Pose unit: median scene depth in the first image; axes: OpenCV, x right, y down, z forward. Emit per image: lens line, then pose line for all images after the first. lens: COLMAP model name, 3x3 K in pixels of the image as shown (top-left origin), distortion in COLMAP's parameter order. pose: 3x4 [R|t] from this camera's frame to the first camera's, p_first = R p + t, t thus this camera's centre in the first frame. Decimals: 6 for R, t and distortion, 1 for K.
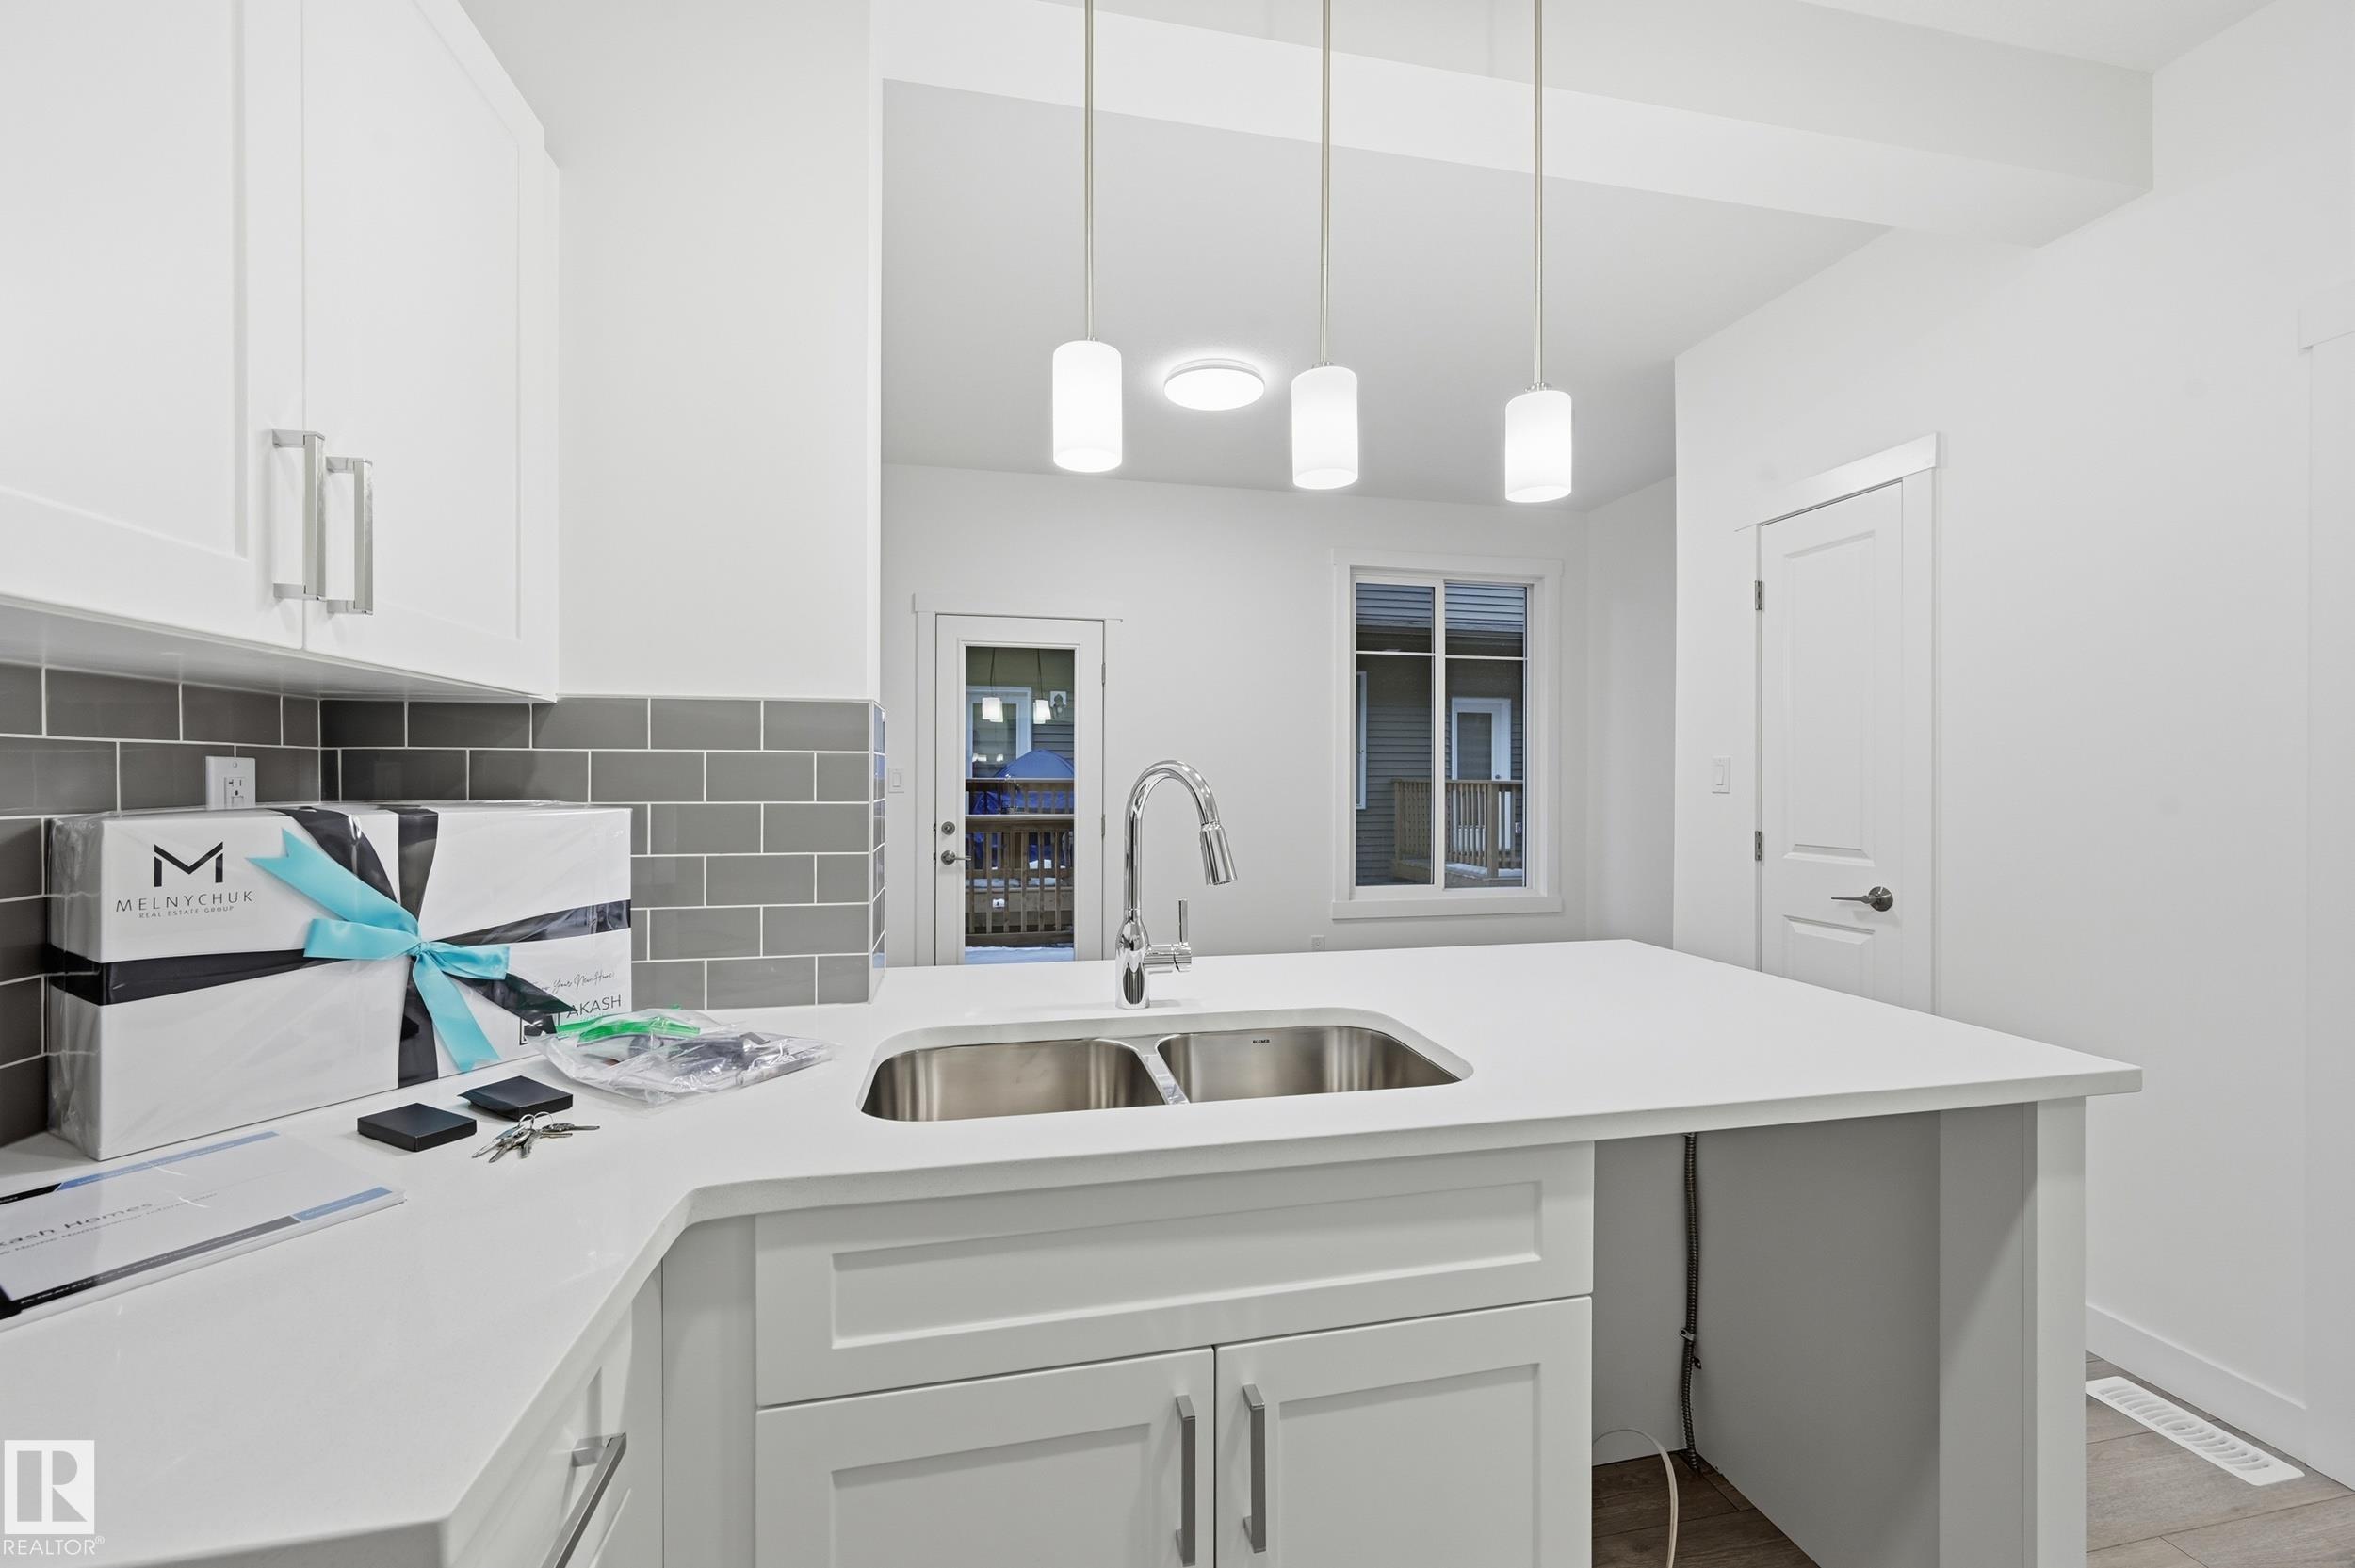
lens RADIAL K [[942.4, 0, 1186.9], [0, 942.4, 759.8], [0, 0, 1]] dist [0.000958, 0.000128]
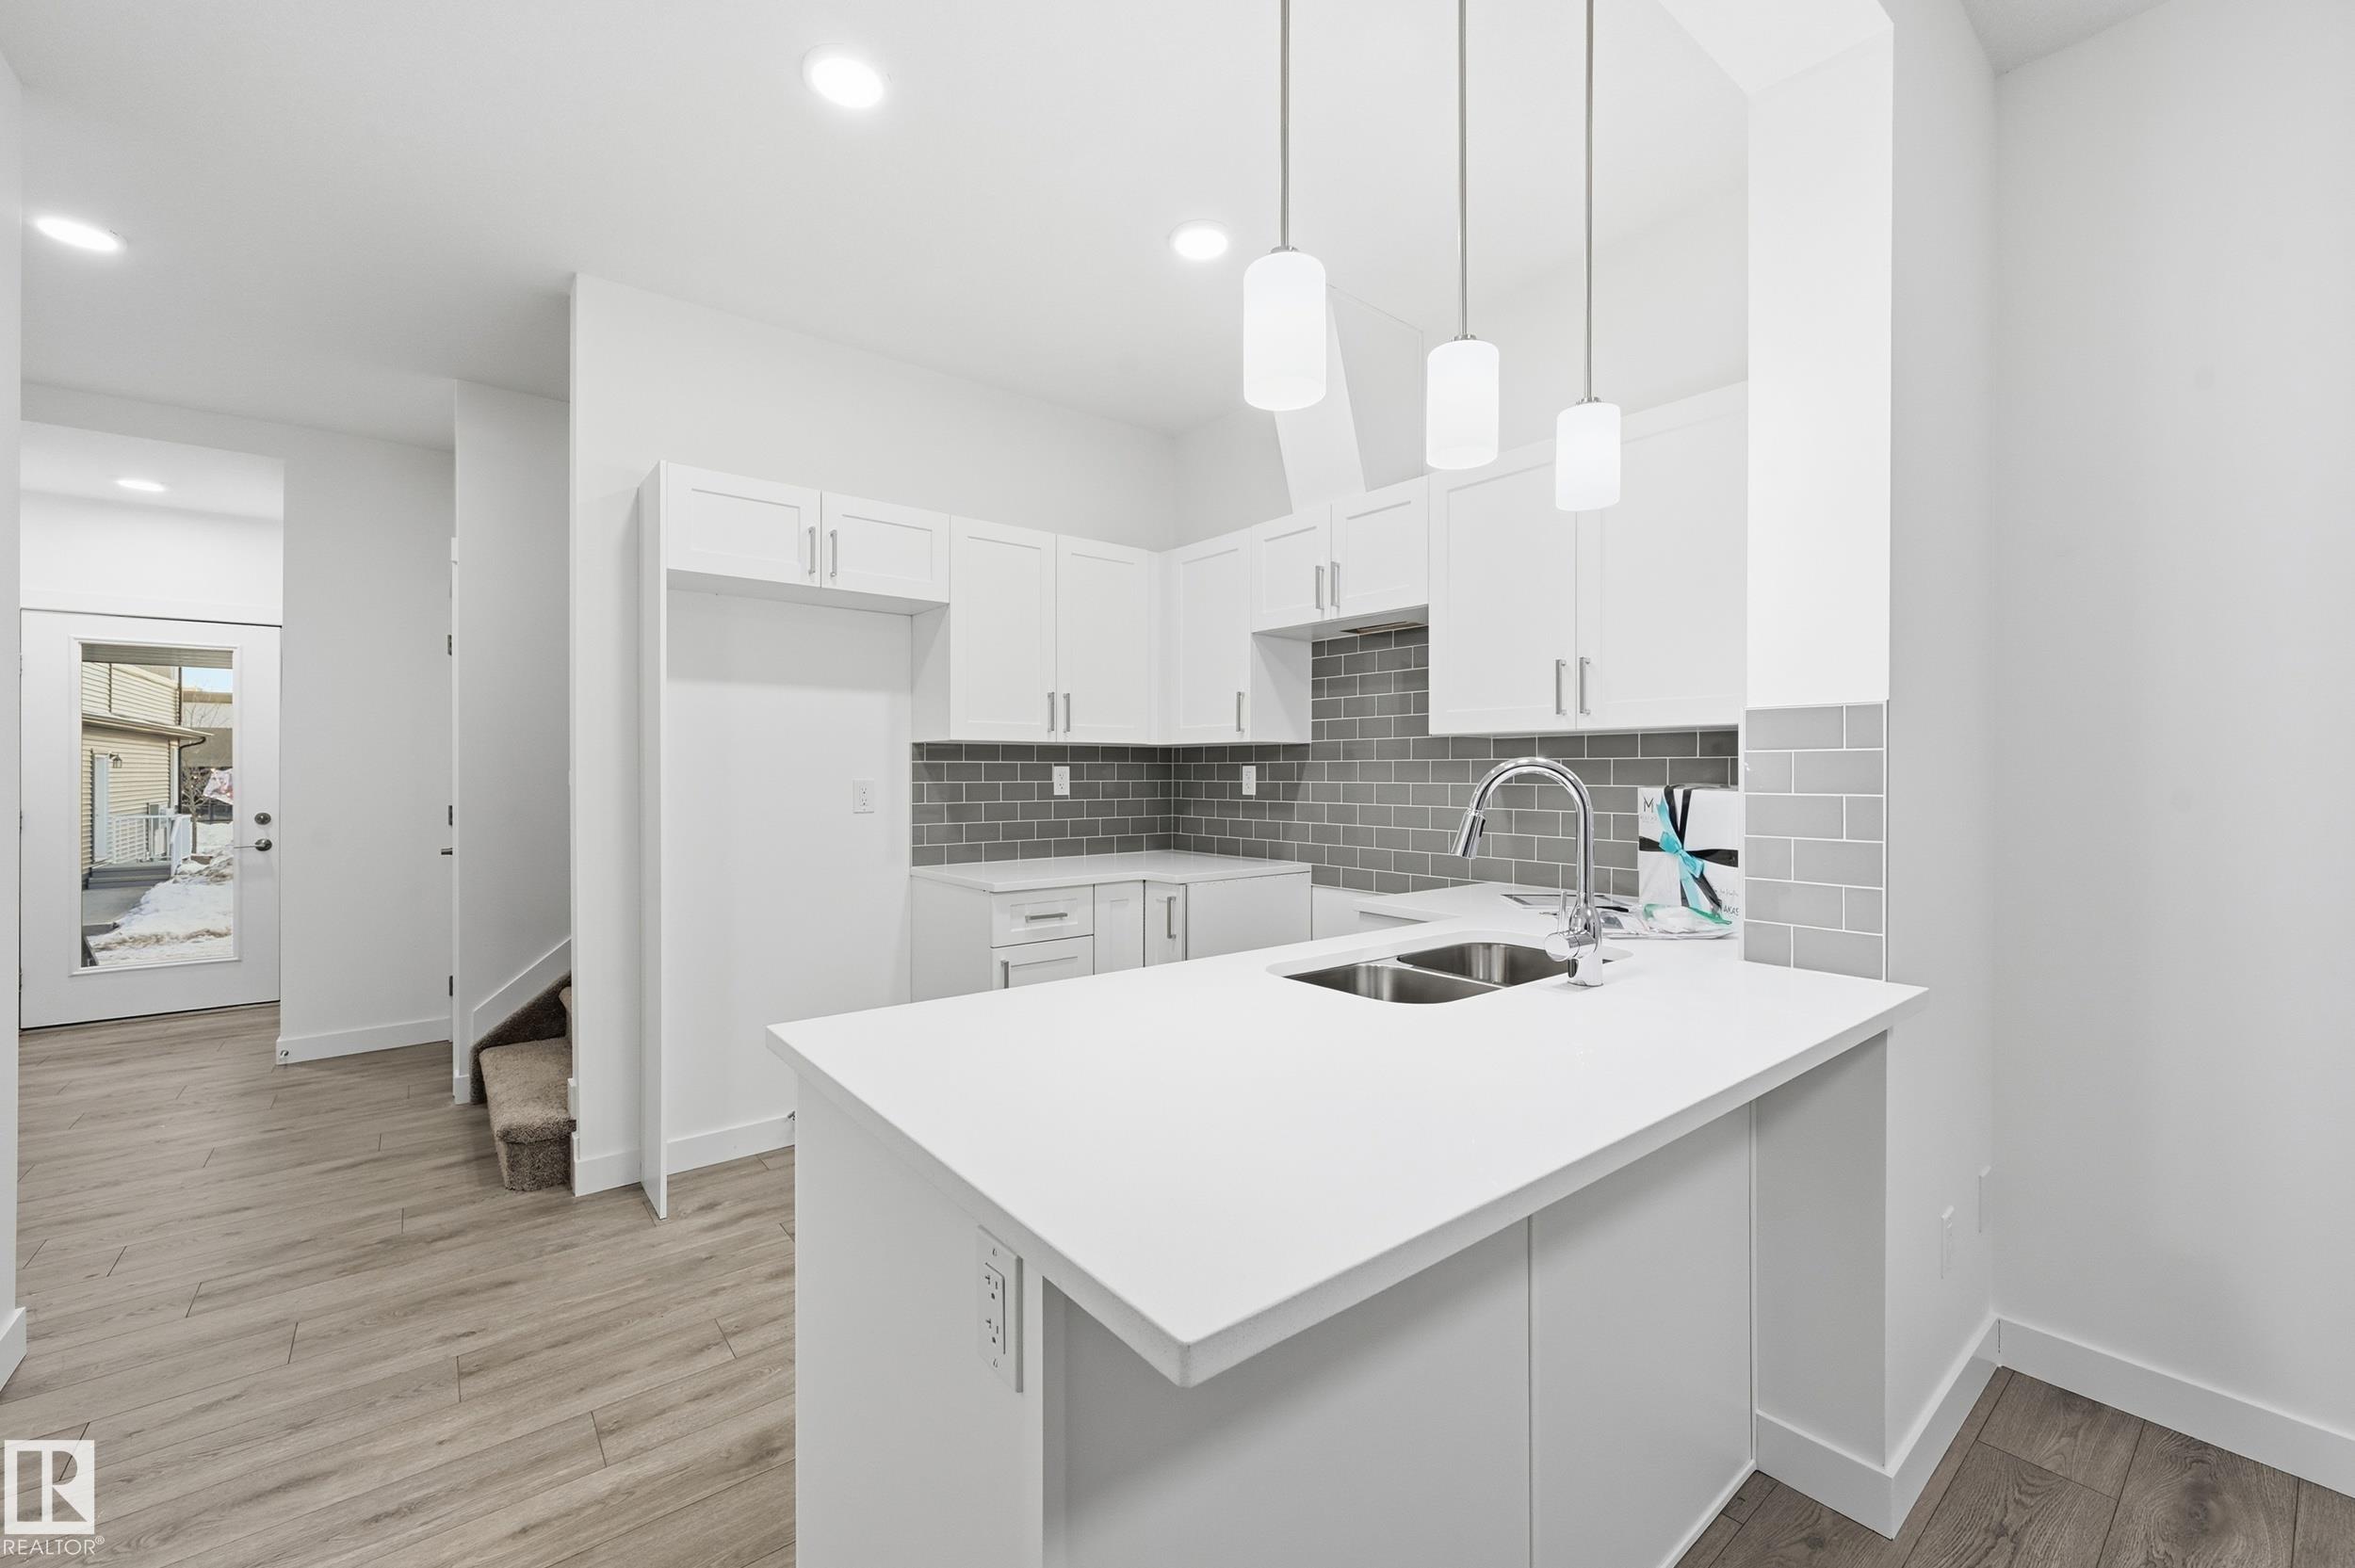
lens RADIAL K [[942.4, 0, 1171.2], [0, 942.4, 777.3], [0, 0, 1]] dist [0.000958, 0.000128]
pose [[-0.898319, 0.001682, -0.439341, 0.971760], [0.007236, 0.999914, -0.010966, 0.038655], [0.439285, -0.013030, -0.898253, 2.038941]]
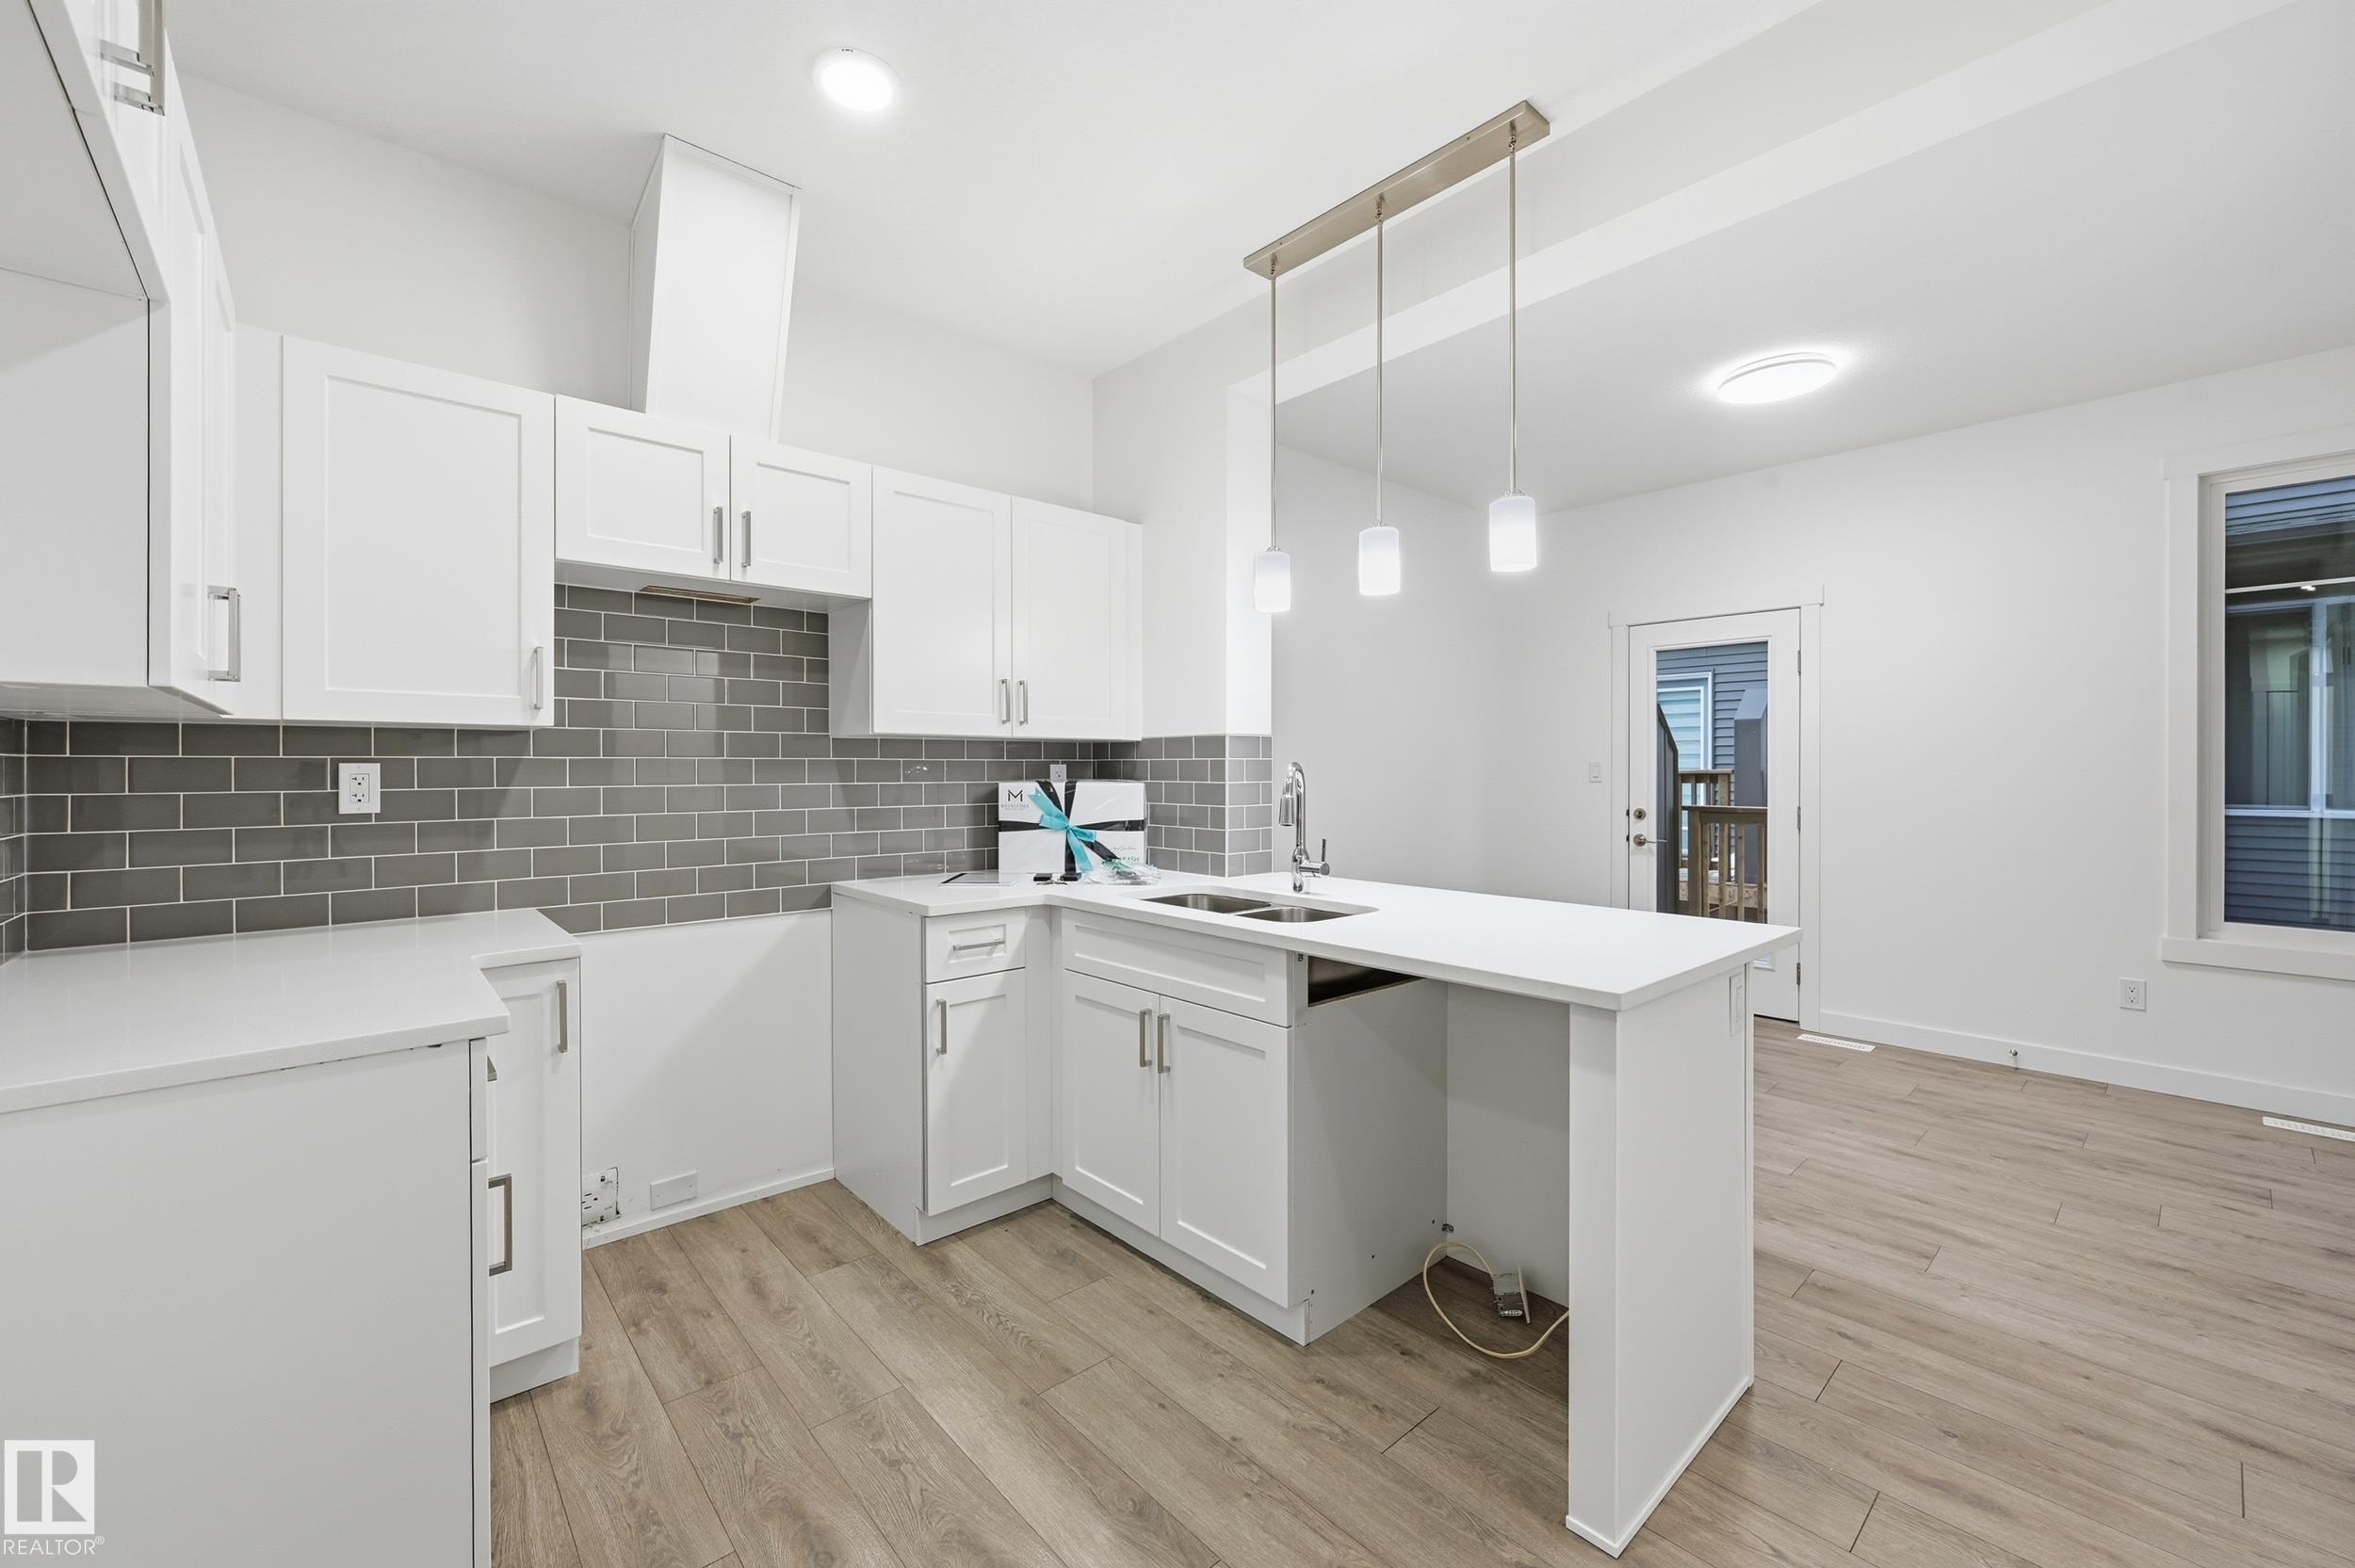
lens RADIAL K [[942.4, 0, 1183.1], [0, 942.4, 776.9], [0, 0, 1]] dist [0.000958, 0.000128]
pose [[0.493584, 0.004016, -0.869689, 1.671638], [0.019158, 0.999696, 0.015490, -0.001368], [0.869487, -0.024307, 0.493357, -0.136651]]
